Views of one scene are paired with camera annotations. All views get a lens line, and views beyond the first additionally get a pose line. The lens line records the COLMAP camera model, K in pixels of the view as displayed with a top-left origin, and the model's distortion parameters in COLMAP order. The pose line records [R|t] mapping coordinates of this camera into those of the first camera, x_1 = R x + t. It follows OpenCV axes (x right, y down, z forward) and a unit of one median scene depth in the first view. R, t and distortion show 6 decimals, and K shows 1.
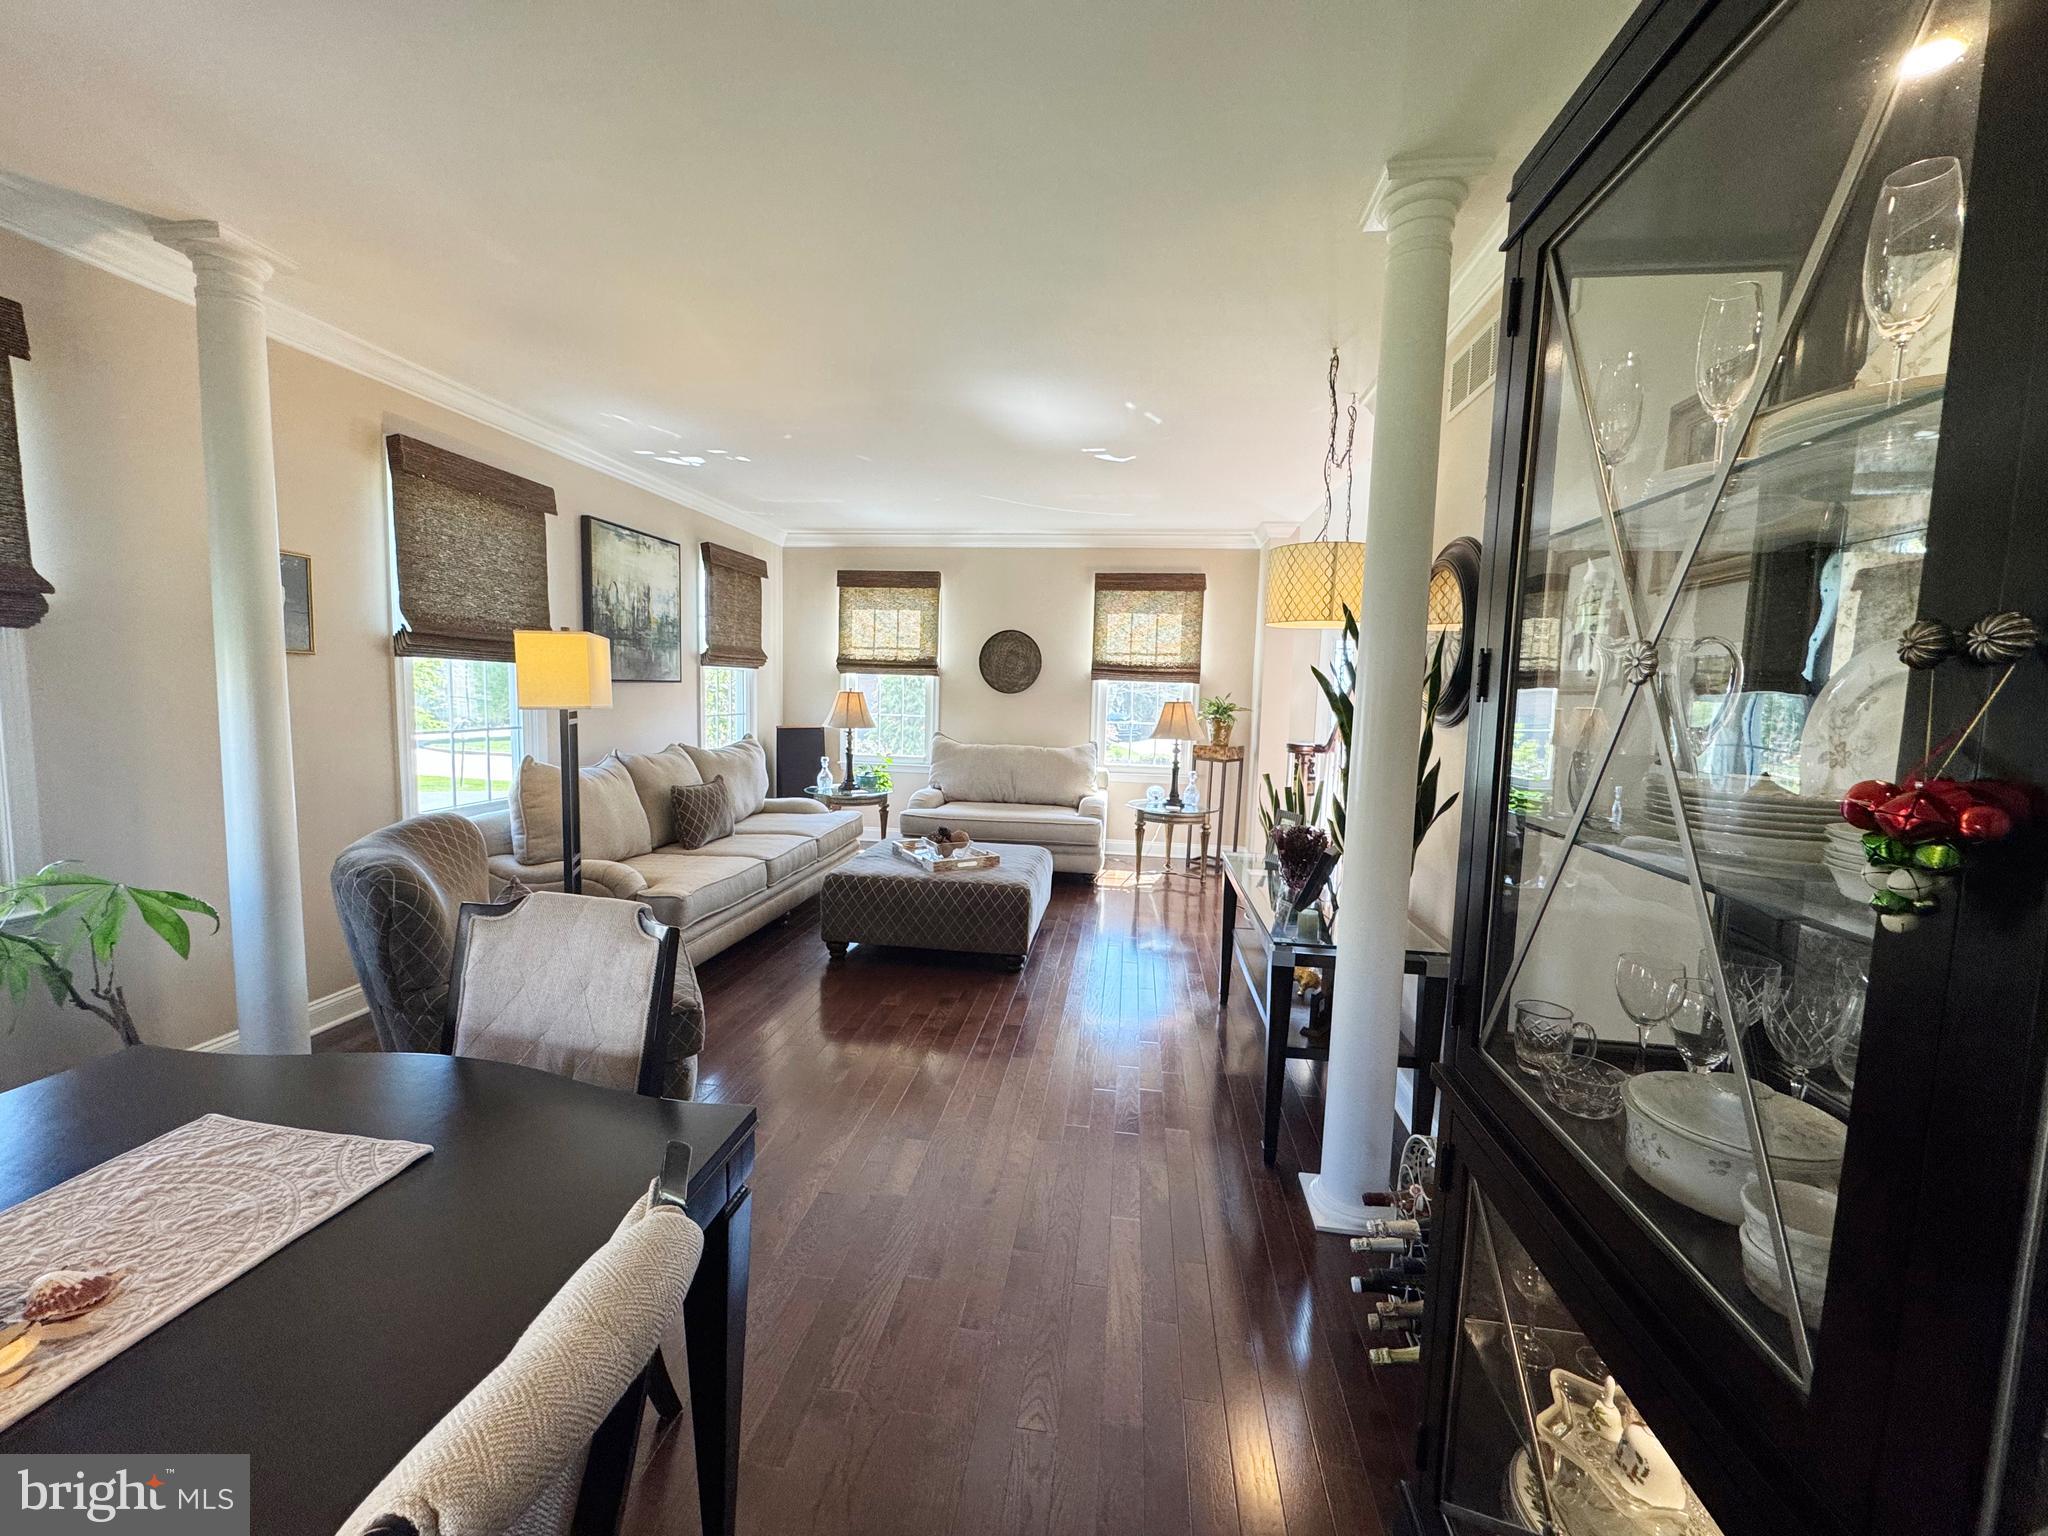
lens RADIAL K [[815.9, 0, 1024.0], [0, 815.9, 768.0], [0, 0, 1]] dist [-0.000796, 0.000006]
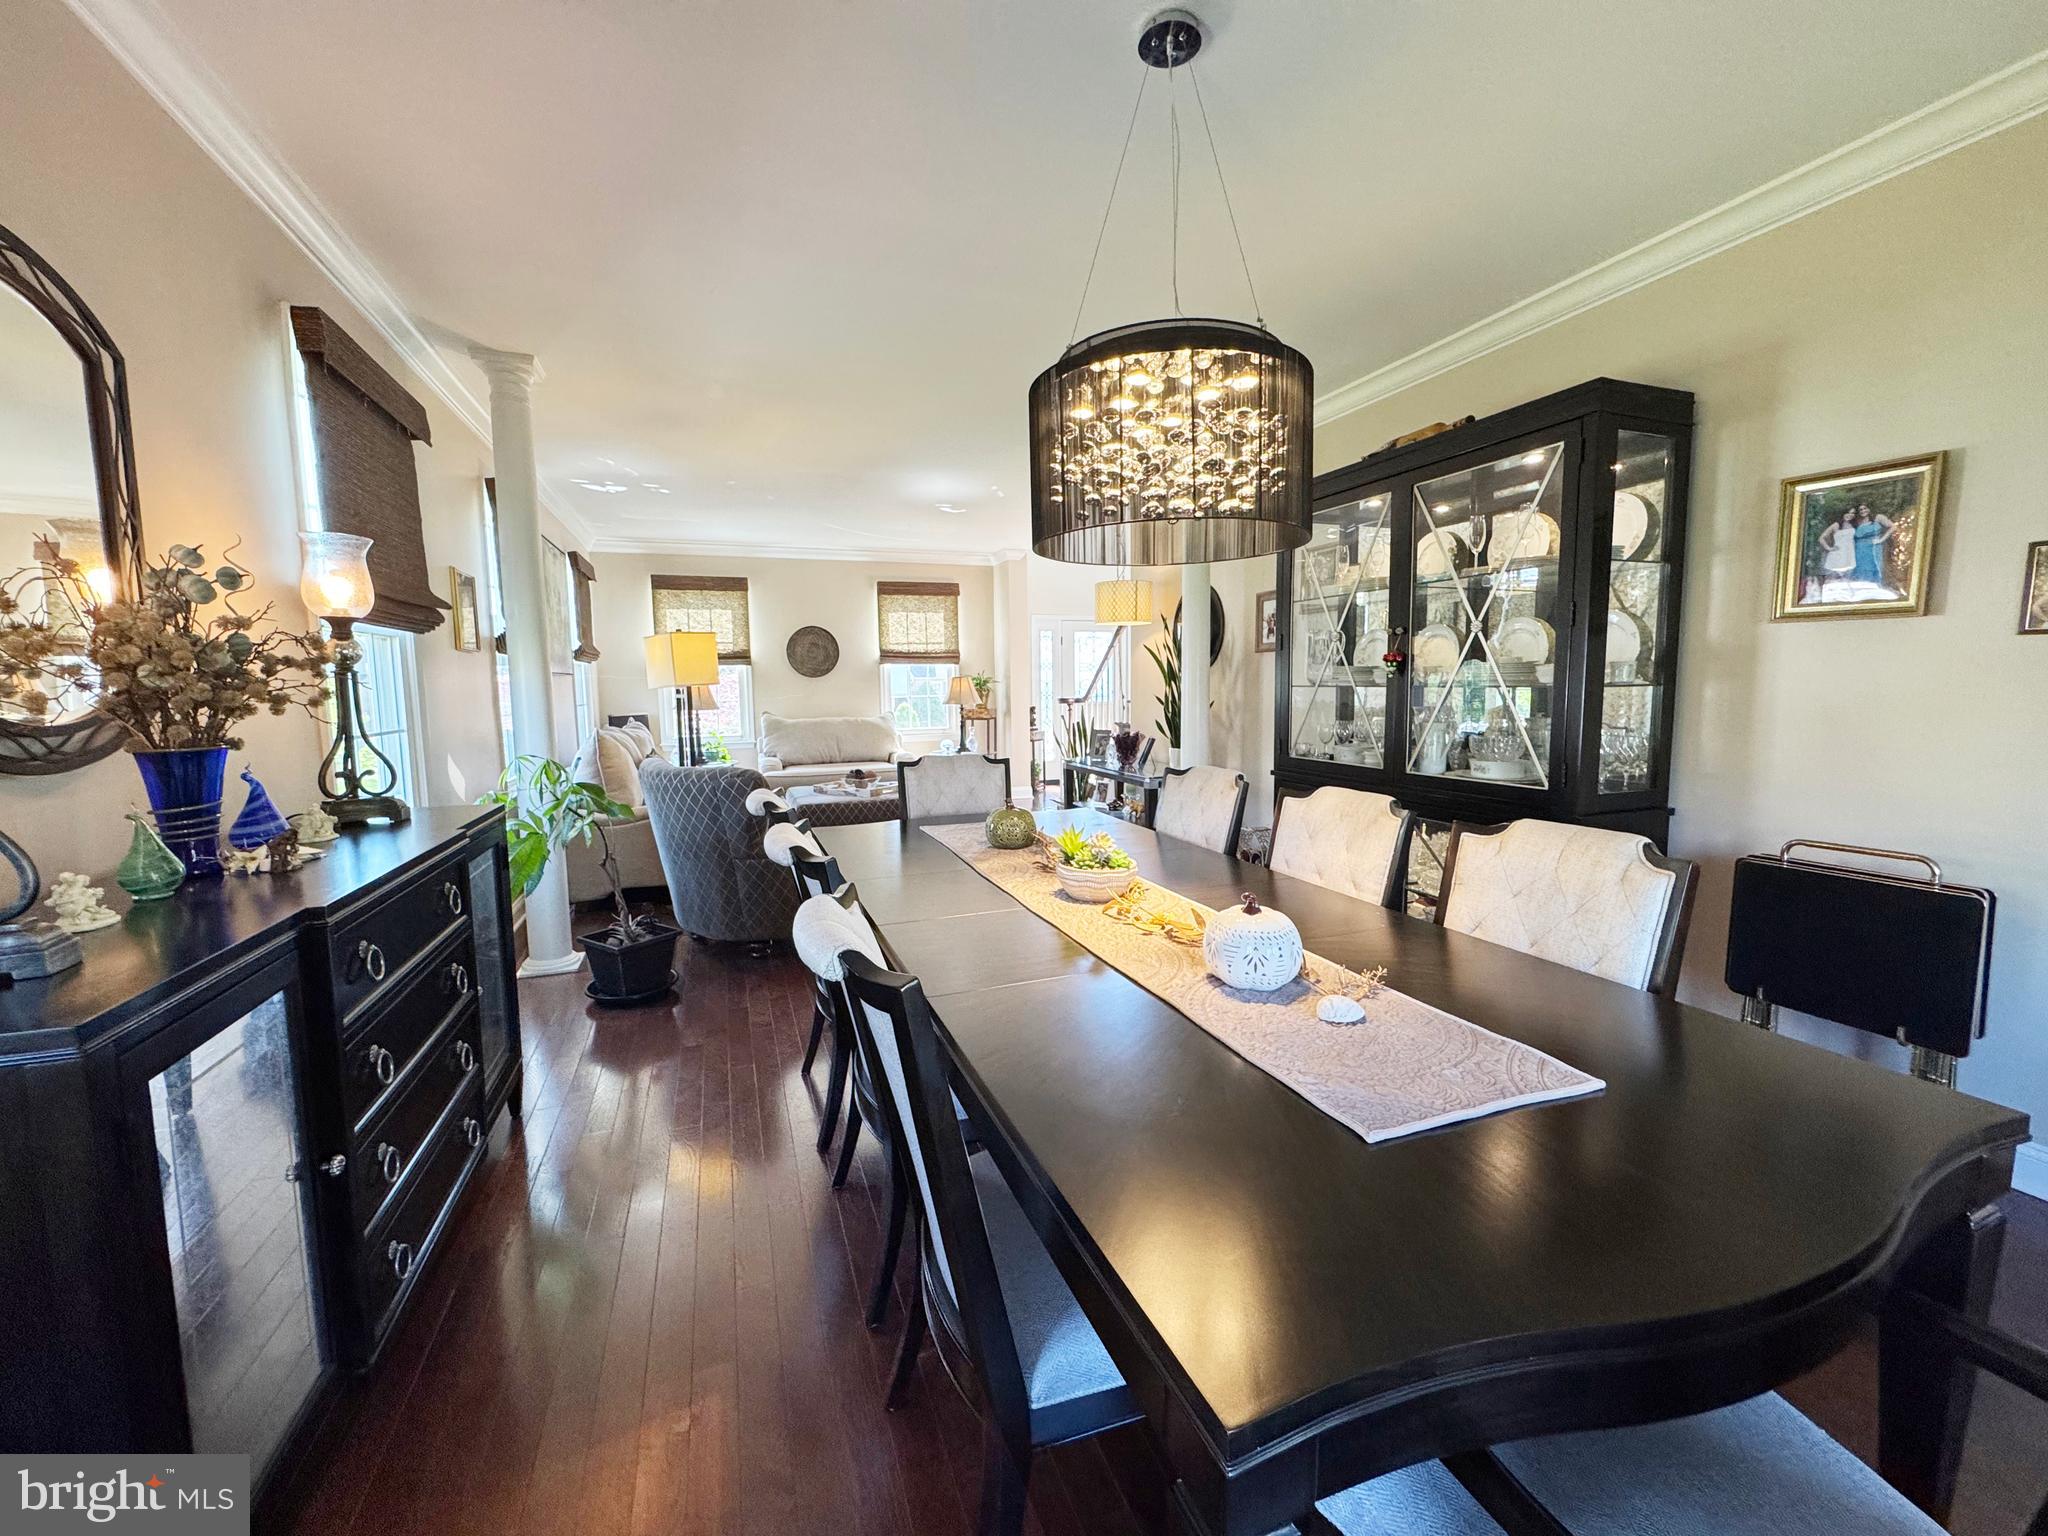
lens RADIAL K [[815.9, 0, 1024.0], [0, 815.9, 768.0], [0, 0, 1]] dist [-0.000796, 0.000006]
pose [[0.882975, -0.089172, 0.460872, -0.326799], [0.083827, 0.995963, 0.032102, 0.032942], [-0.461874, 0.010288, 0.886886, -0.246796]]
